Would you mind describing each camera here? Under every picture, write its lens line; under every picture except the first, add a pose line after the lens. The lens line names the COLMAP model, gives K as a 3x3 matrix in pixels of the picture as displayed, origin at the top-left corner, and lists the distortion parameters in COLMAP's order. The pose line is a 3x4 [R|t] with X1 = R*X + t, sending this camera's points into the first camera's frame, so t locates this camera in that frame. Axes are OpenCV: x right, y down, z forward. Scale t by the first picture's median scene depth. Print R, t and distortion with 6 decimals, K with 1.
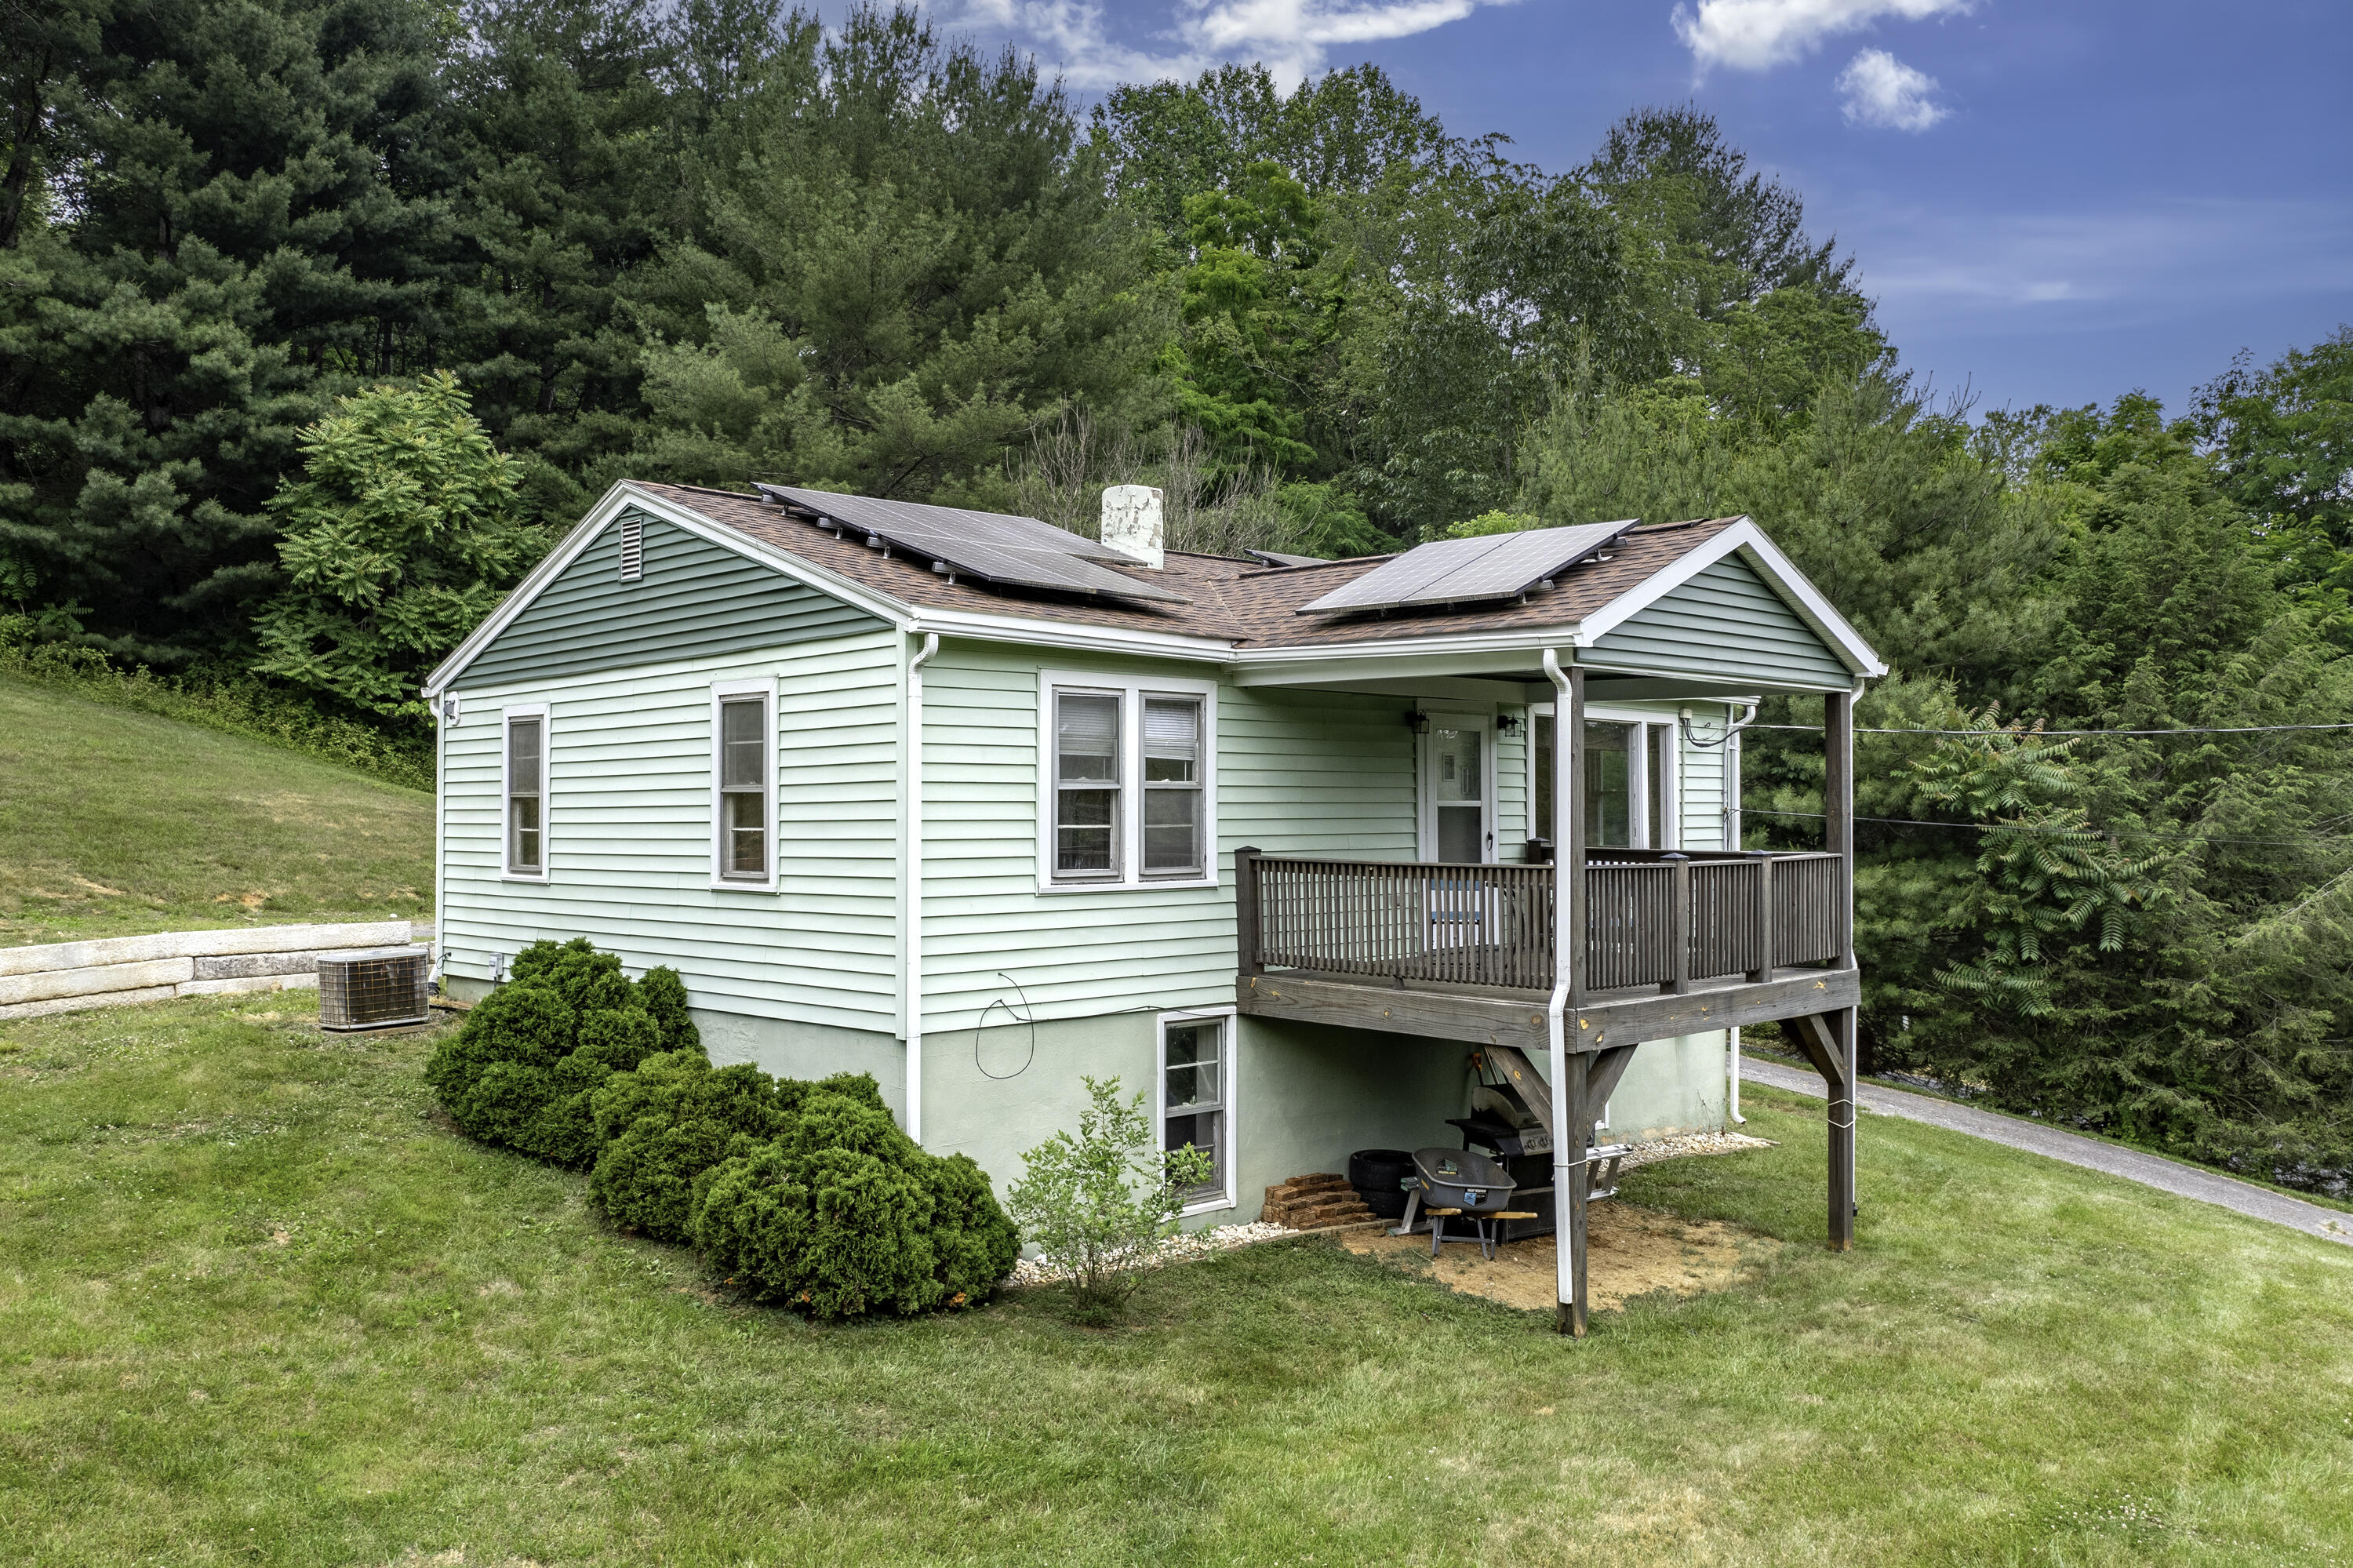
lens RADIAL K [[1861.1, 0, 1176.5], [0, 1861.1, 784.0], [0, 0, 1]] dist [-0.005761, 0.009966]
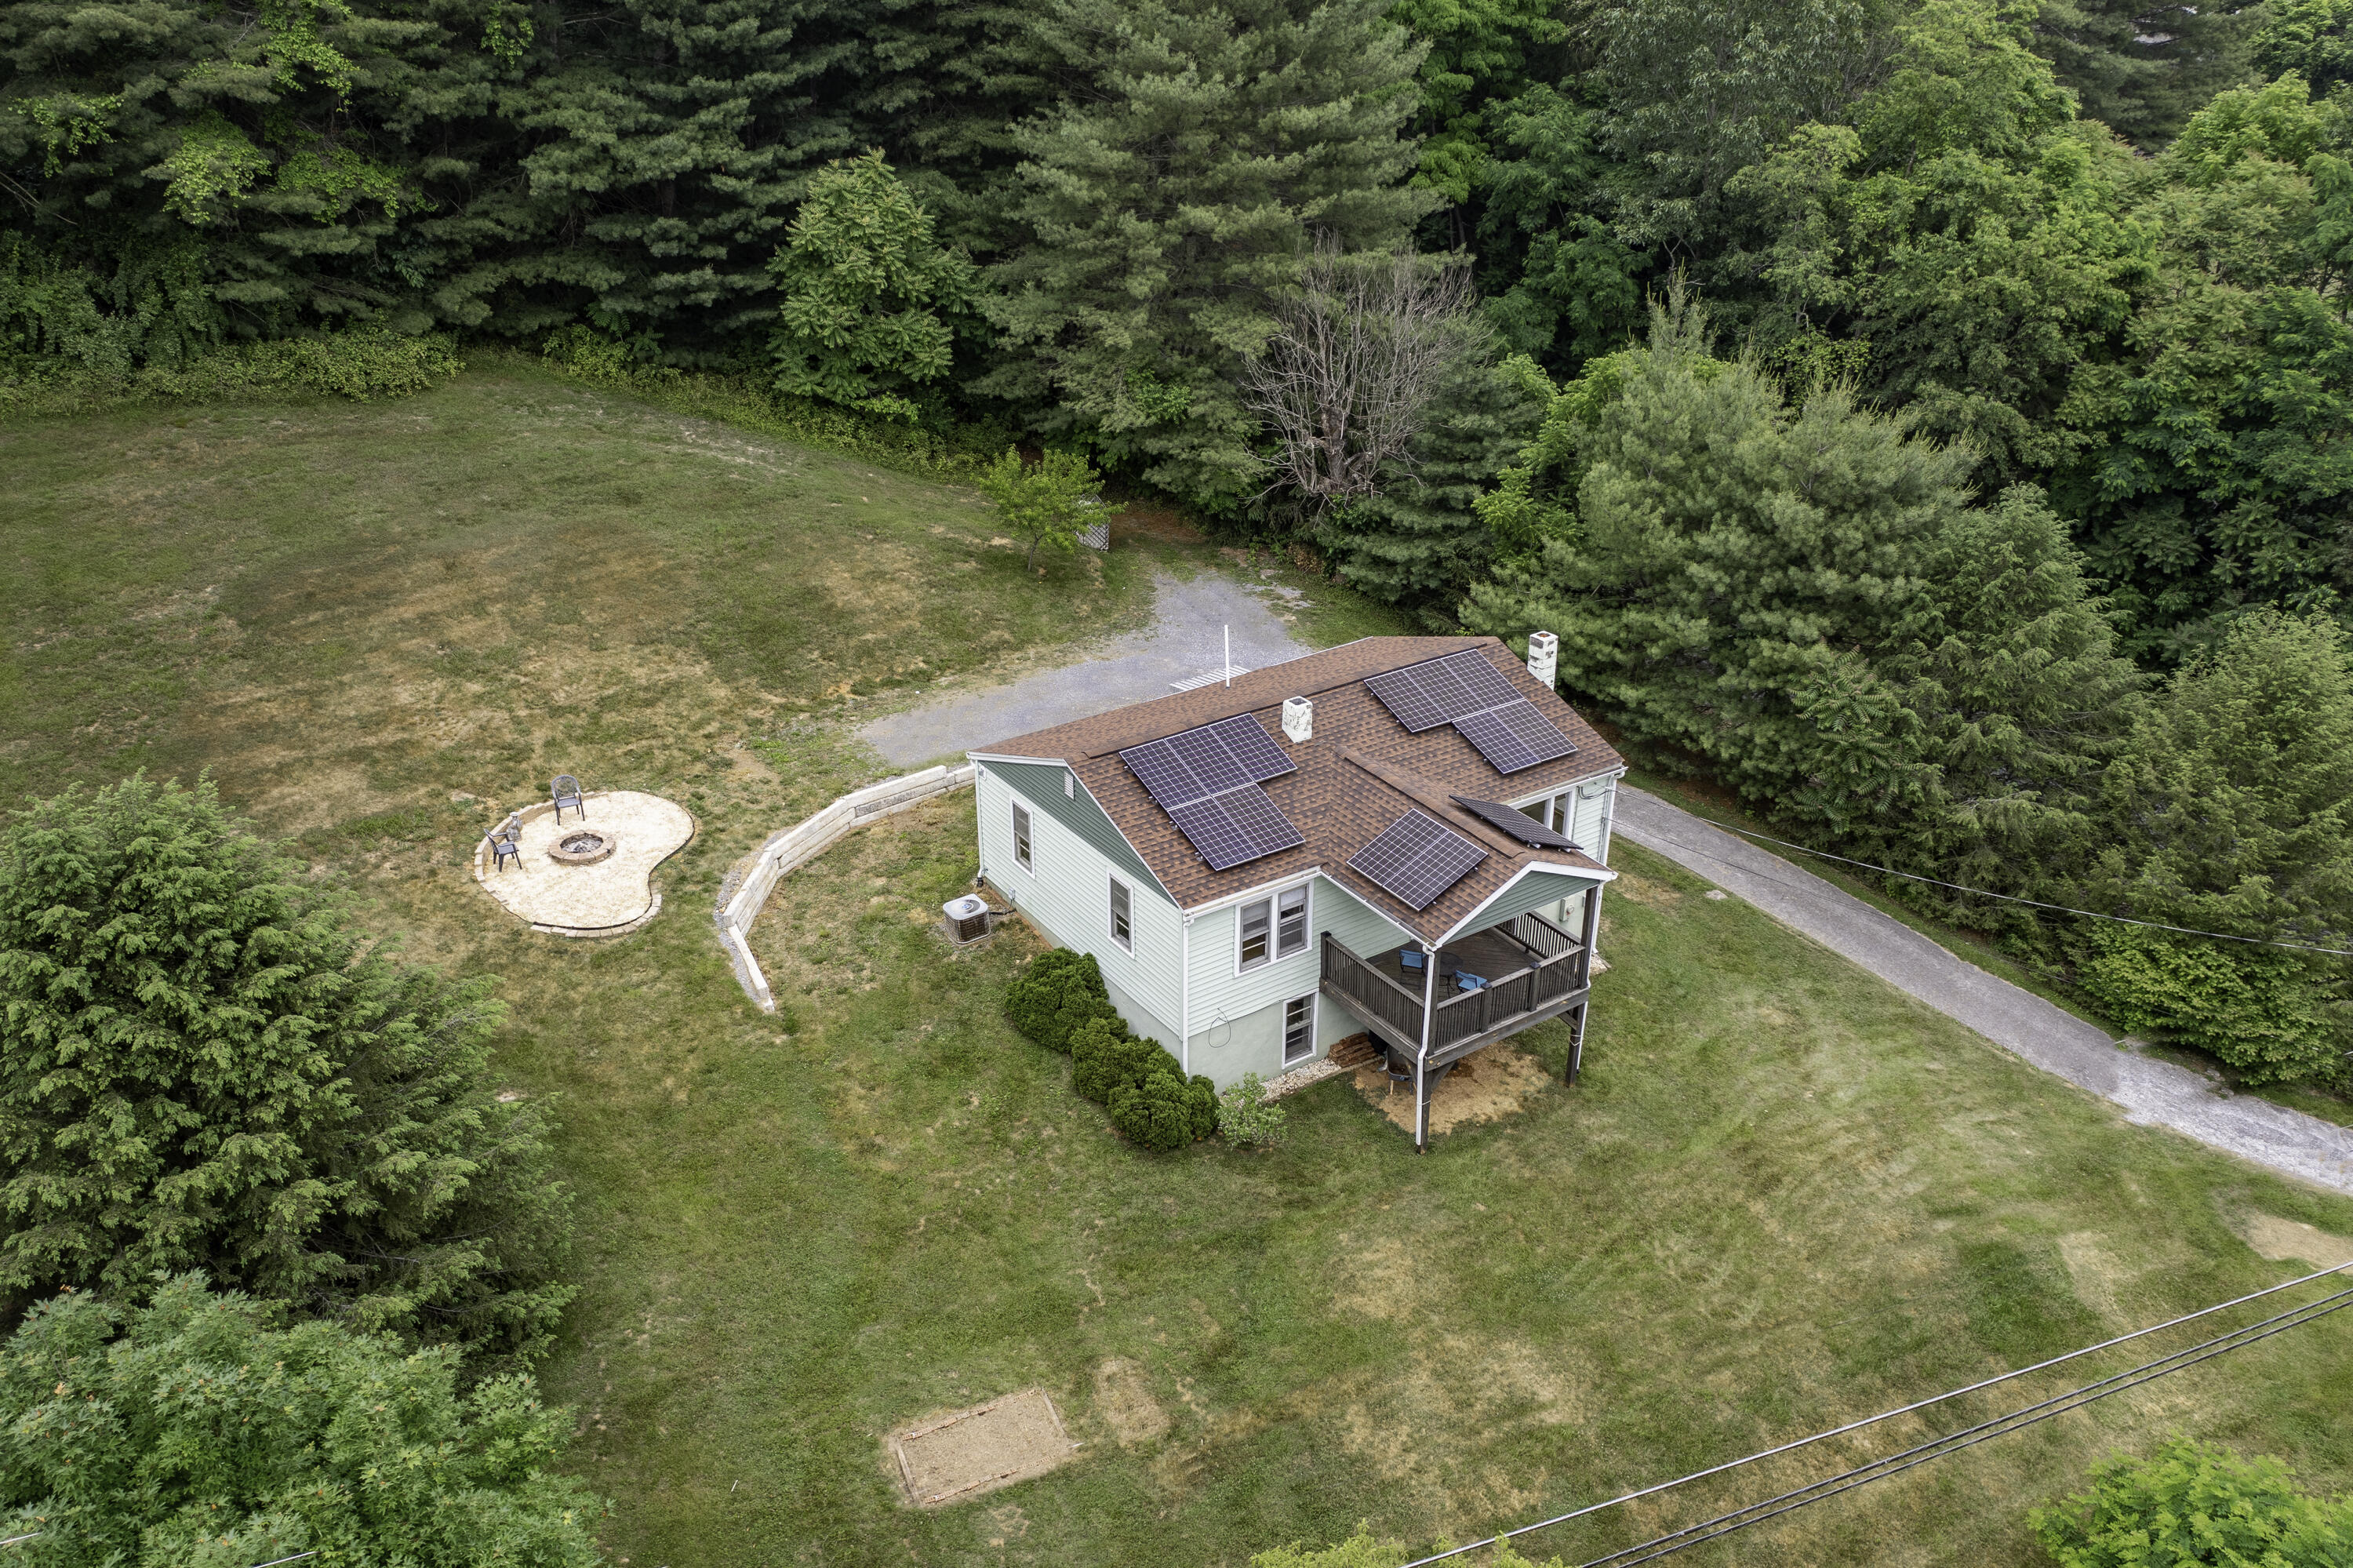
lens RADIAL K [[1861.1, 0, 1176.5], [0, 1861.1, 784.0], [0, 0, 1]] dist [-0.005761, 0.009966]
pose [[0.985146, 0.078691, -0.152629, 0.172881], [0.003487, 0.879473, 0.475937, -1.107097], [0.171685, -0.469399, 0.866134, -0.883395]]
